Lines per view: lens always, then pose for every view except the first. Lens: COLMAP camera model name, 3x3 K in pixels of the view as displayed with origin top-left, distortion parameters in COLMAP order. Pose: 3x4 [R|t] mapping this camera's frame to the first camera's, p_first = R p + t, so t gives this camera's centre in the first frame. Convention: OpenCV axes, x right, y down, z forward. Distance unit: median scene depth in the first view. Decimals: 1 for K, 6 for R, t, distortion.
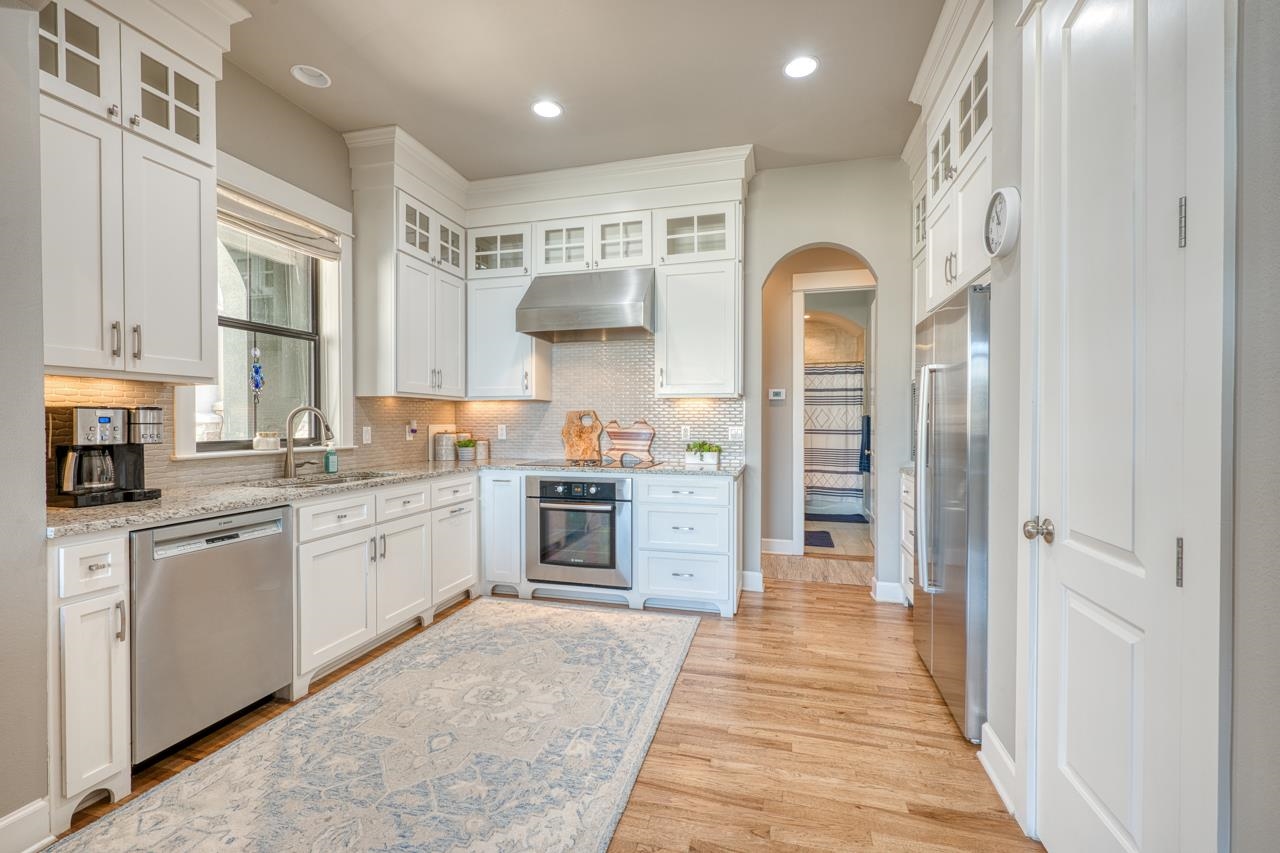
lens RADIAL K [[542.1, 0, 637.6], [0, 542.1, 427.8], [0, 0, 1]] dist [0.000990, -0.000203]
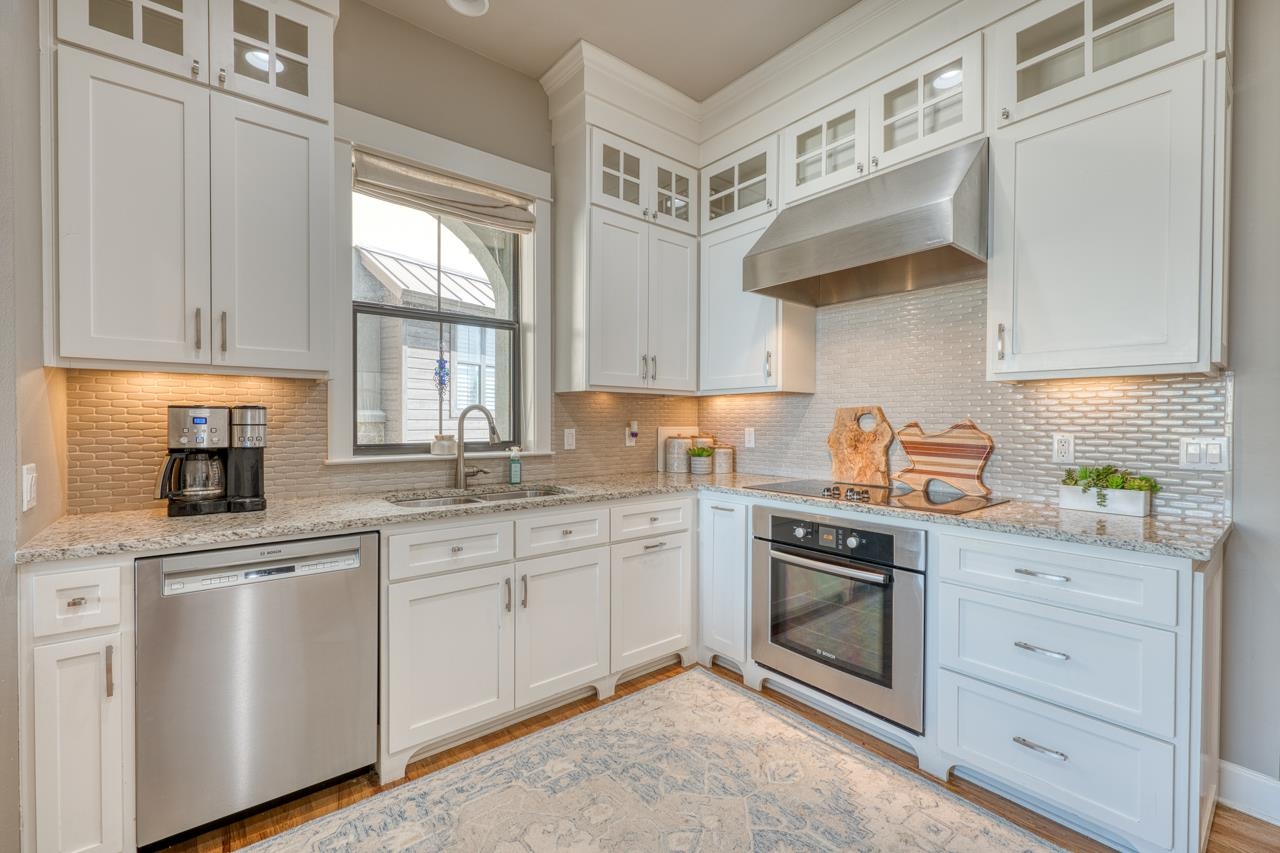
lens RADIAL K [[542.1, 0, 636.0], [0, 542.1, 426.9], [0, 0, 1]] dist [0.000990, -0.000203]
pose [[0.808881, 0.009583, -0.587894, 0.072065], [-0.011131, 0.999938, 0.000984, -0.007314], [0.587866, 0.005748, 0.808938, 0.394121]]
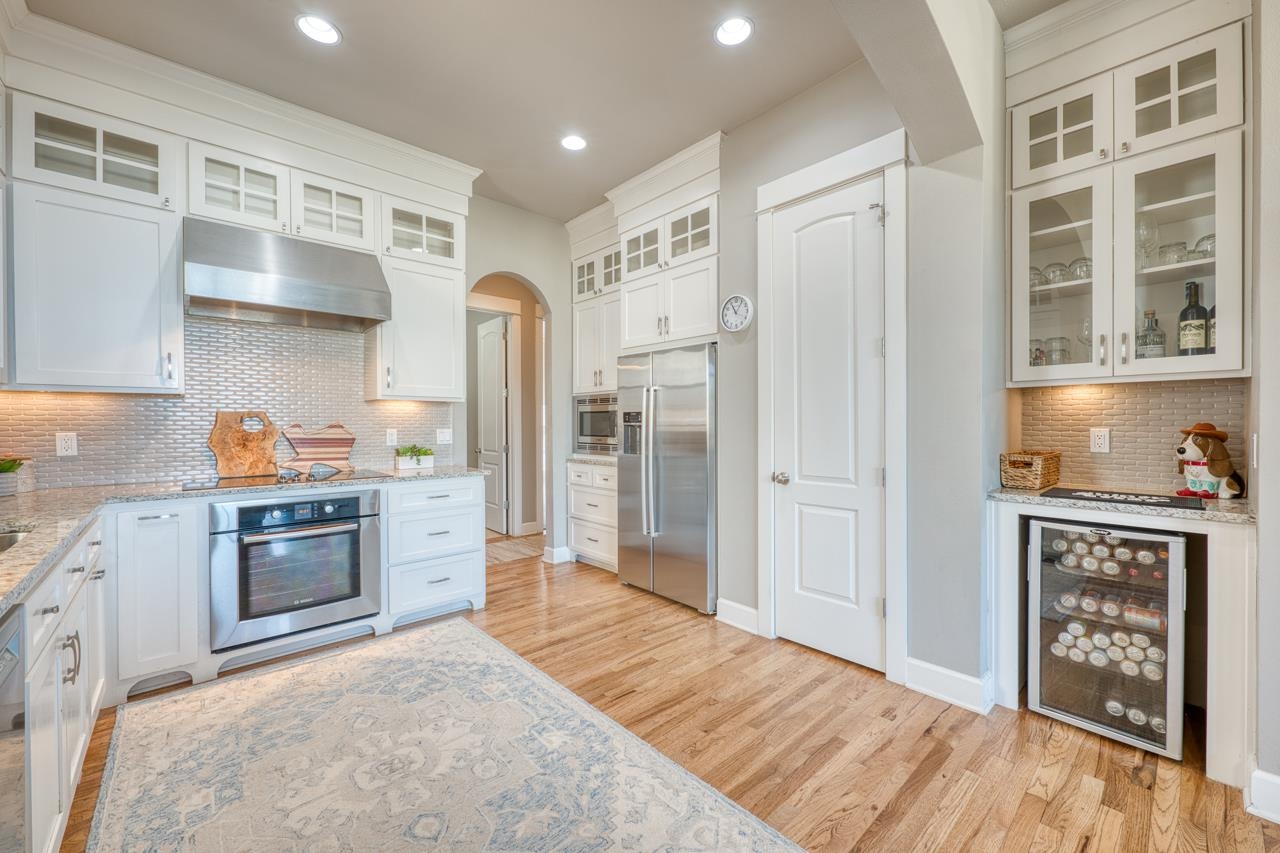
lens RADIAL K [[503.6, 0, 637.2], [0, 503.6, 427.8], [0, 0, 1]] dist [-0.000460, 0.000195]
pose [[0.543111, -0.010007, 0.839601, -0.473867], [0.013784, 0.999900, 0.003001, -0.004118], [-0.839548, 0.009944, 0.543195, 0.193358]]
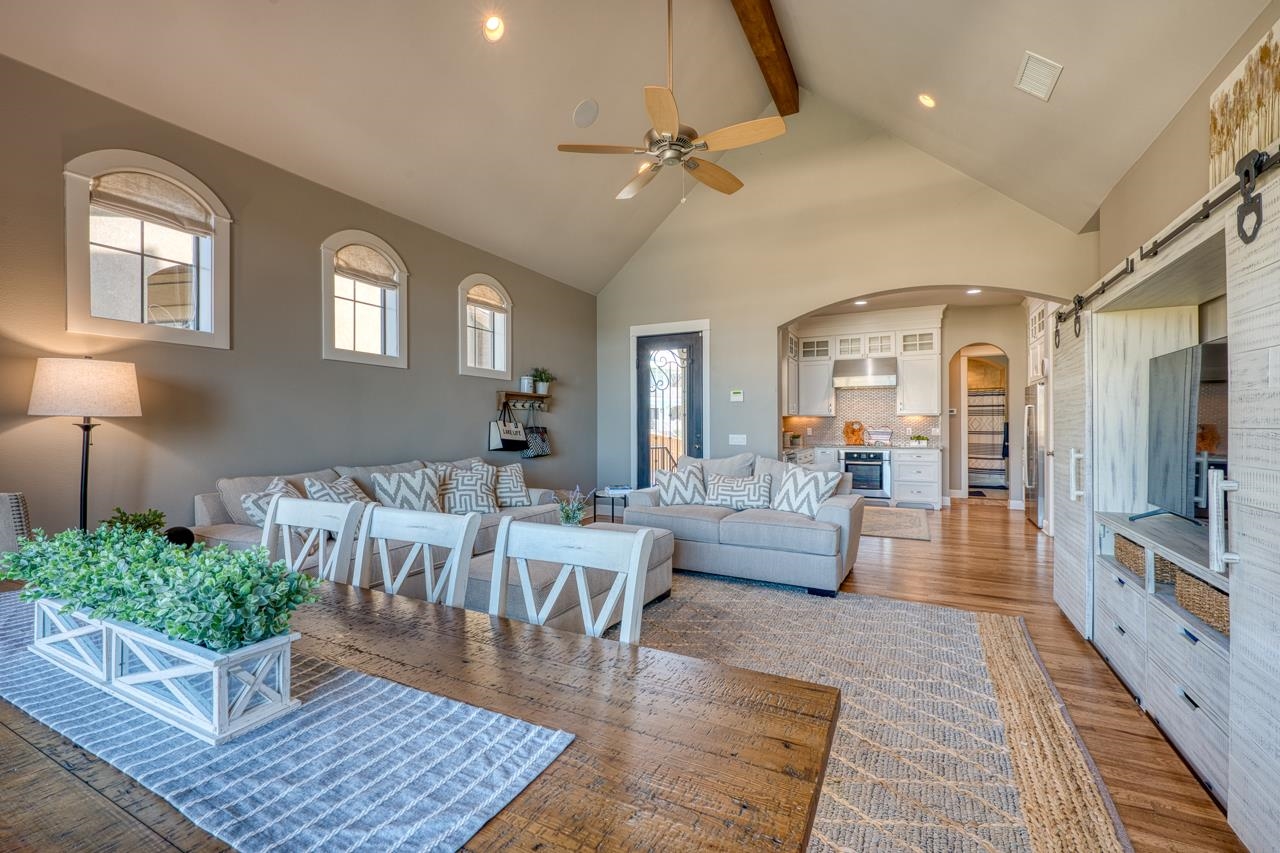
lens RADIAL K [[542.1, 0, 635.6], [0, 542.1, 426.2], [0, 0, 1]] dist [0.000990, -0.000203]
pose [[0.977688, -0.003191, -0.210039, -0.588201], [0.000118, 0.999893, -0.014639, 0.022895], [0.210063, 0.014288, 0.977583, -1.491150]]
